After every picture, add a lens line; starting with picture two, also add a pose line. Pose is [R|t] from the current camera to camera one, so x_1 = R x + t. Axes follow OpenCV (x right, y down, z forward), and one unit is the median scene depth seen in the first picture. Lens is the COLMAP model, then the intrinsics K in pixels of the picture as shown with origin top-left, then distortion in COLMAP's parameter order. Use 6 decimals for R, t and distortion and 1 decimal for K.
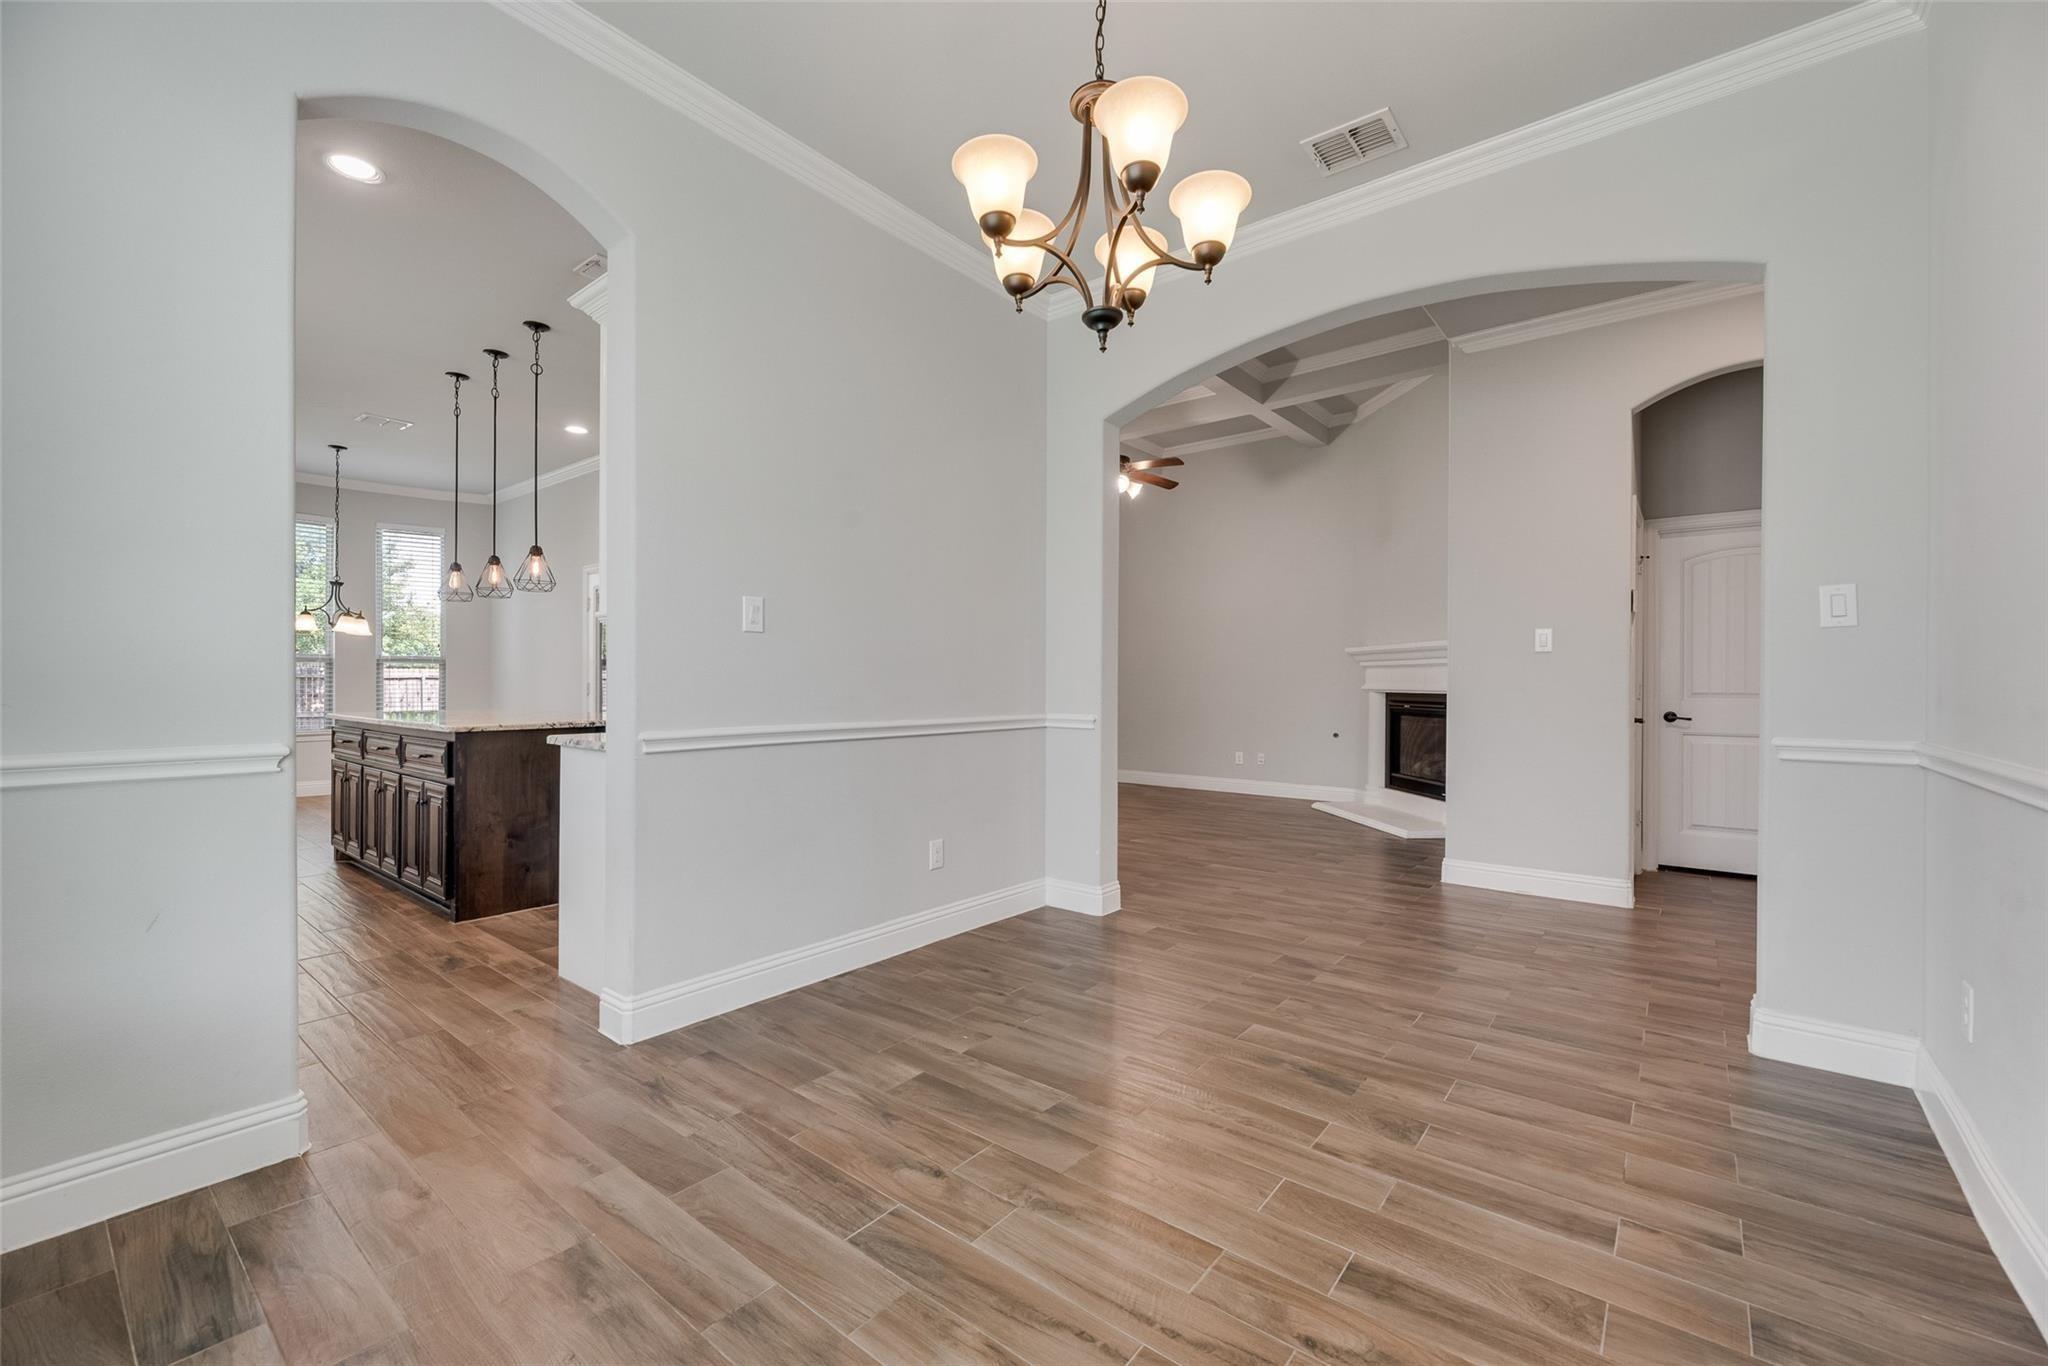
lens RADIAL K [[821.5, 0, 1035.0], [0, 821.5, 697.5], [0, 0, 1]] dist [0.002074, 0.000080]
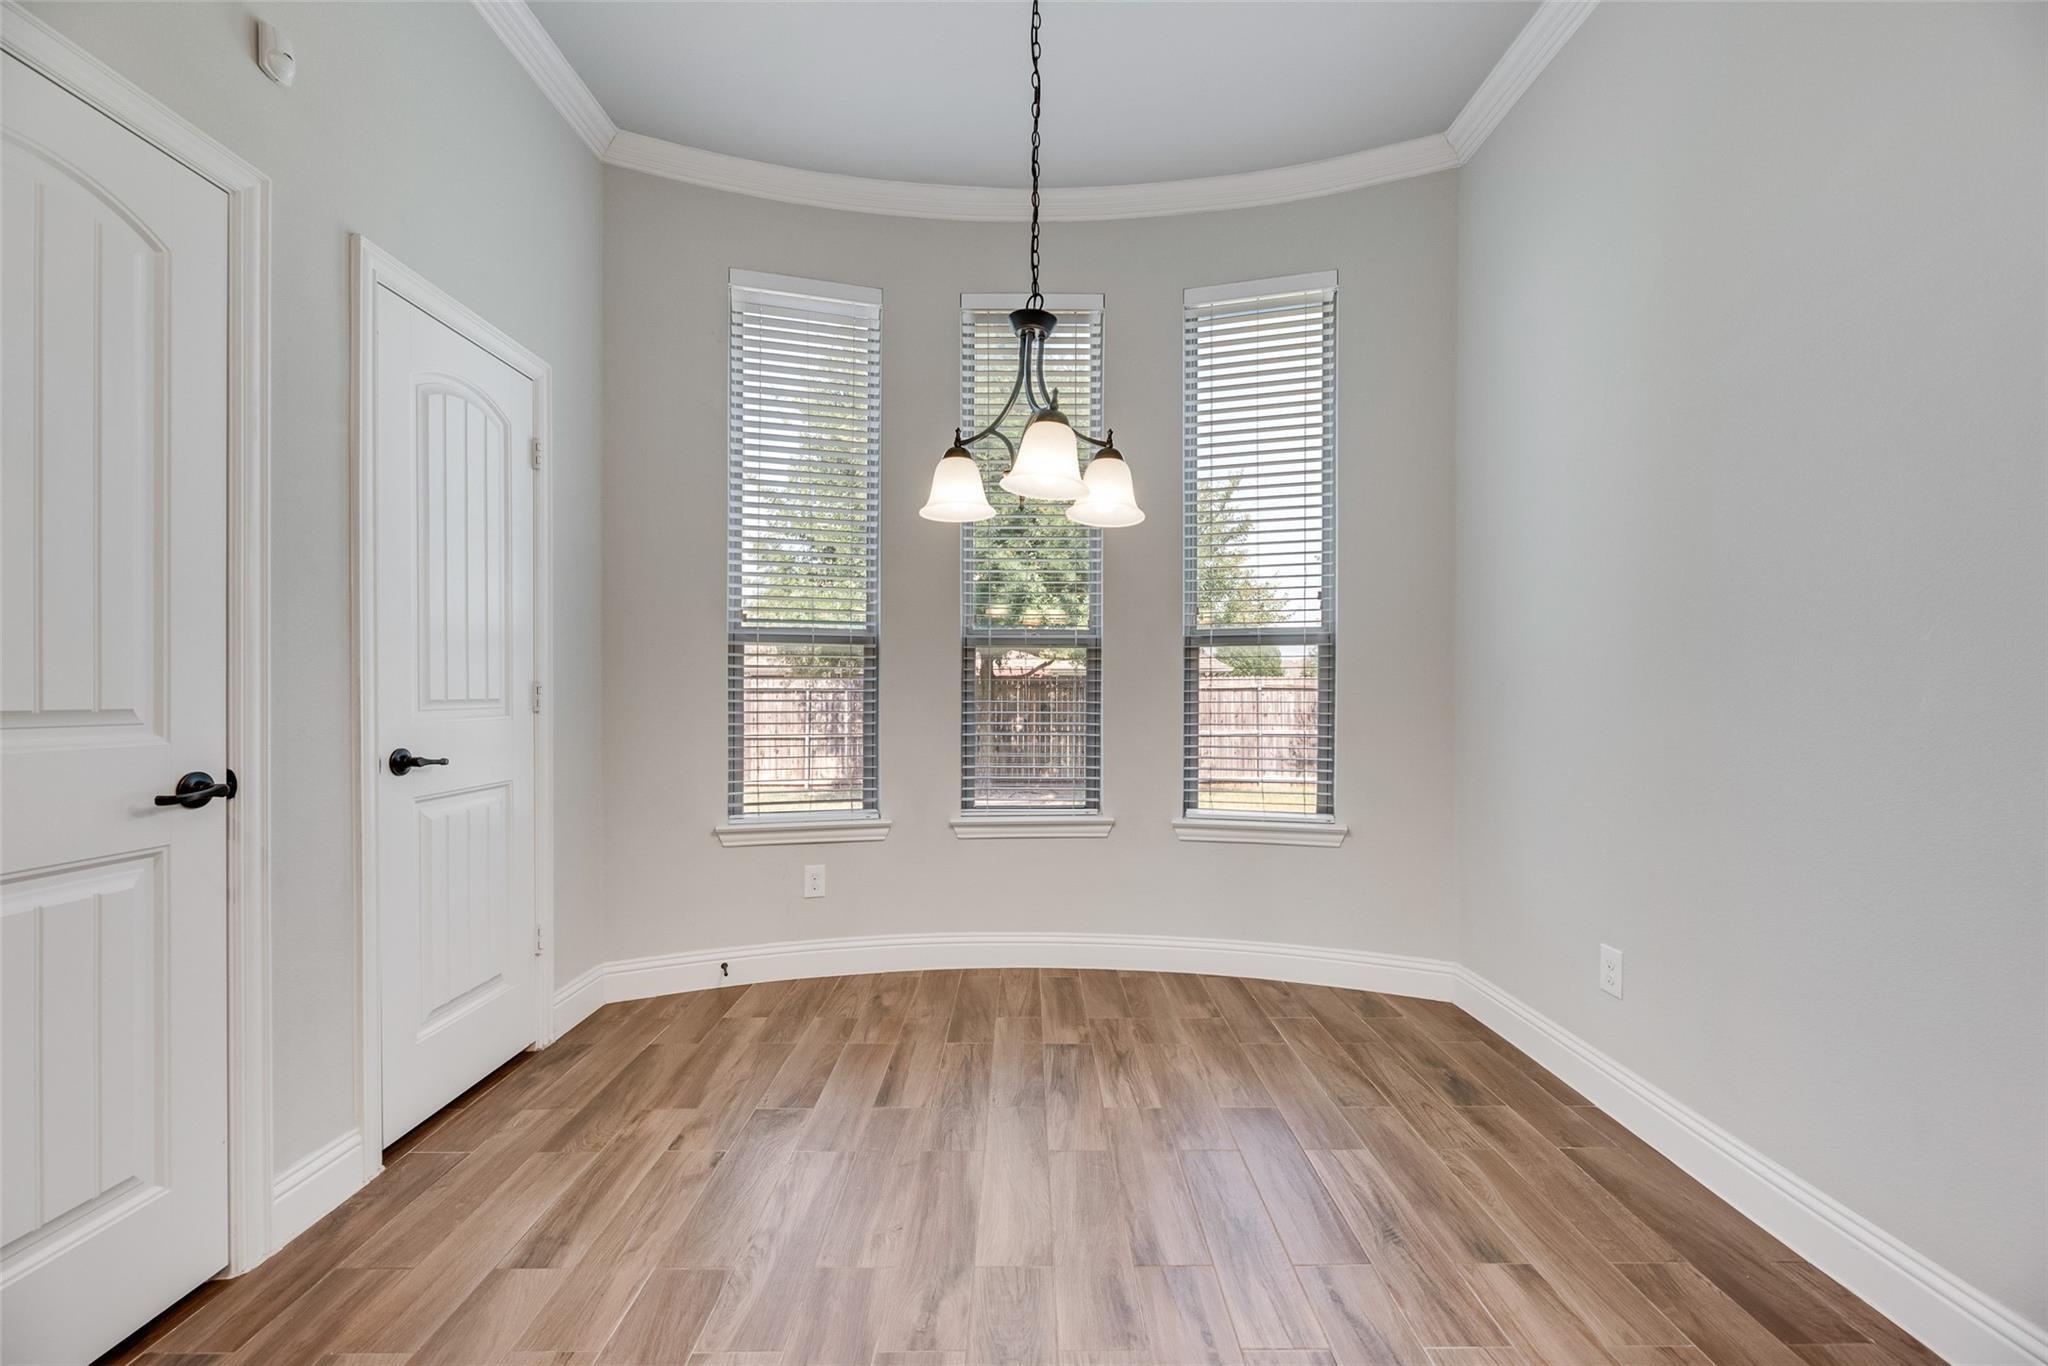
lens RADIAL K [[821.5, 0, 1035.0], [0, 821.5, 697.5], [0, 0, 1]] dist [0.002074, 0.000080]
pose [[0.622228, -0.005719, -0.782815, -0.530718], [-0.003930, 0.999938, -0.010428, -0.011813], [0.782826, 0.009565, 0.622167, 0.692183]]
